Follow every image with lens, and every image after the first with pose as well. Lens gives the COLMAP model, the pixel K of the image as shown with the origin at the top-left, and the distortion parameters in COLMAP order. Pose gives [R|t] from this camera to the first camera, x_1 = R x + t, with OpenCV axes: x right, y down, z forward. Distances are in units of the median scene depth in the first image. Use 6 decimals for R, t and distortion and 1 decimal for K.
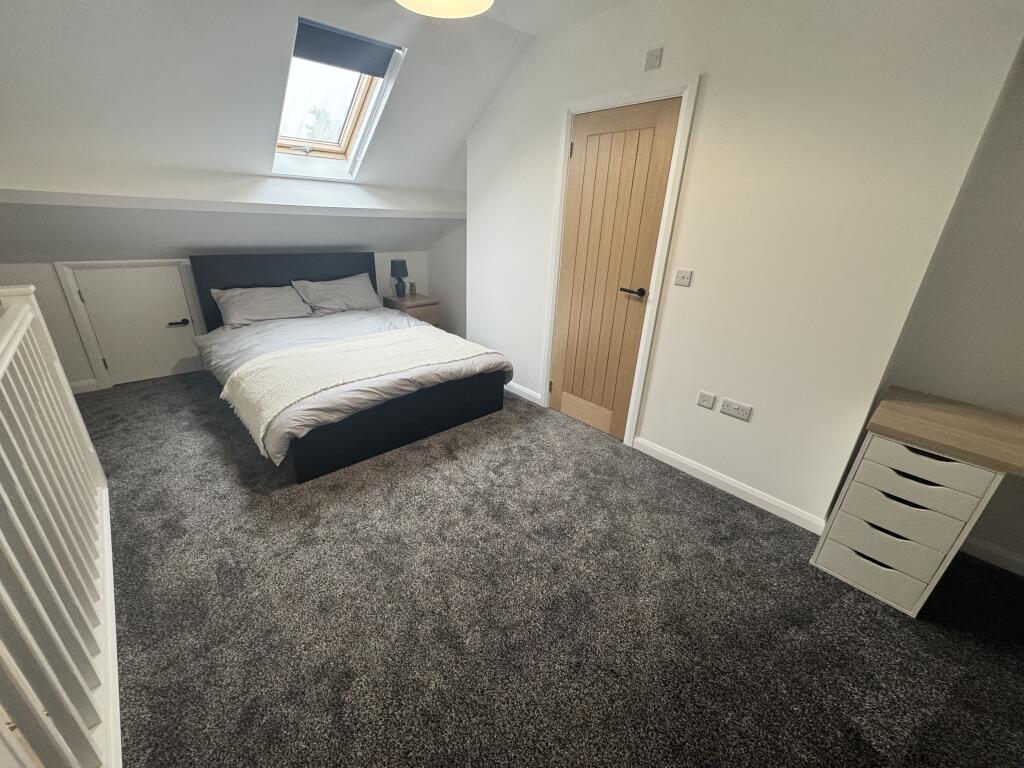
lens RADIAL K [[408.3, 0, 512.2], [0, 408.3, 385.4], [0, 0, 1]] dist [-0.002264, -0.000938]
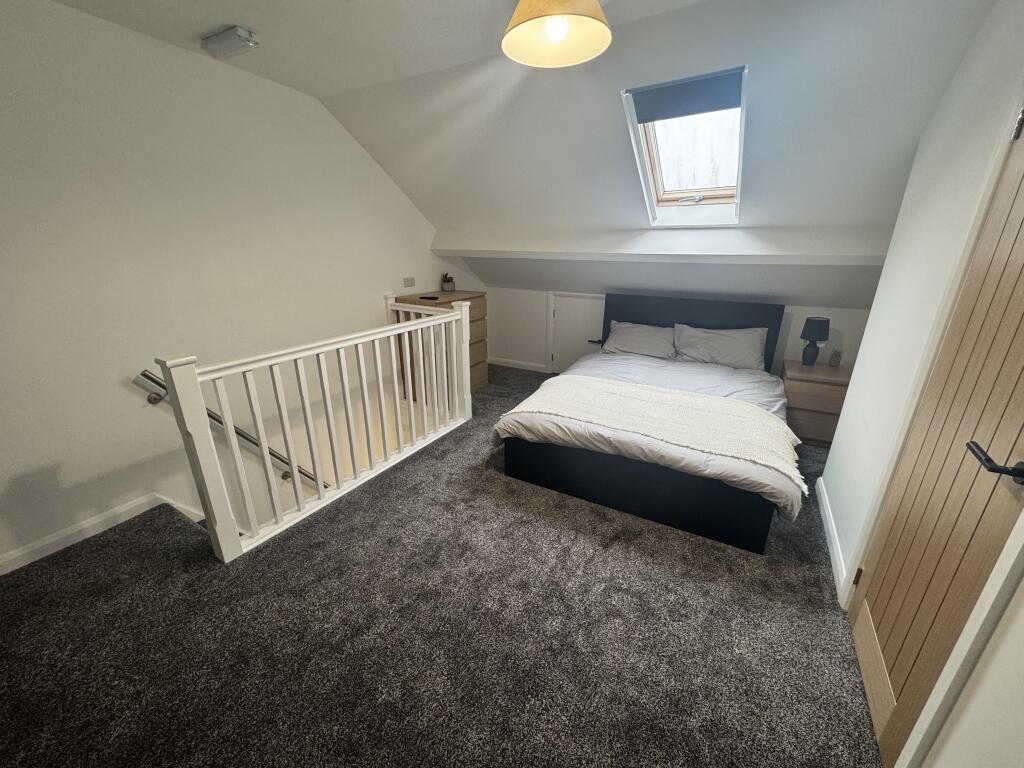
lens RADIAL K [[408.3, 0, 508.3], [0, 408.3, 384.2], [0, 0, 1]] dist [-0.002264, -0.000938]
pose [[0.282116, 0.270893, -0.920341, 0.449914], [-0.356187, 0.920317, 0.161703, -0.177686], [0.890809, 0.282194, 0.356125, 0.403459]]
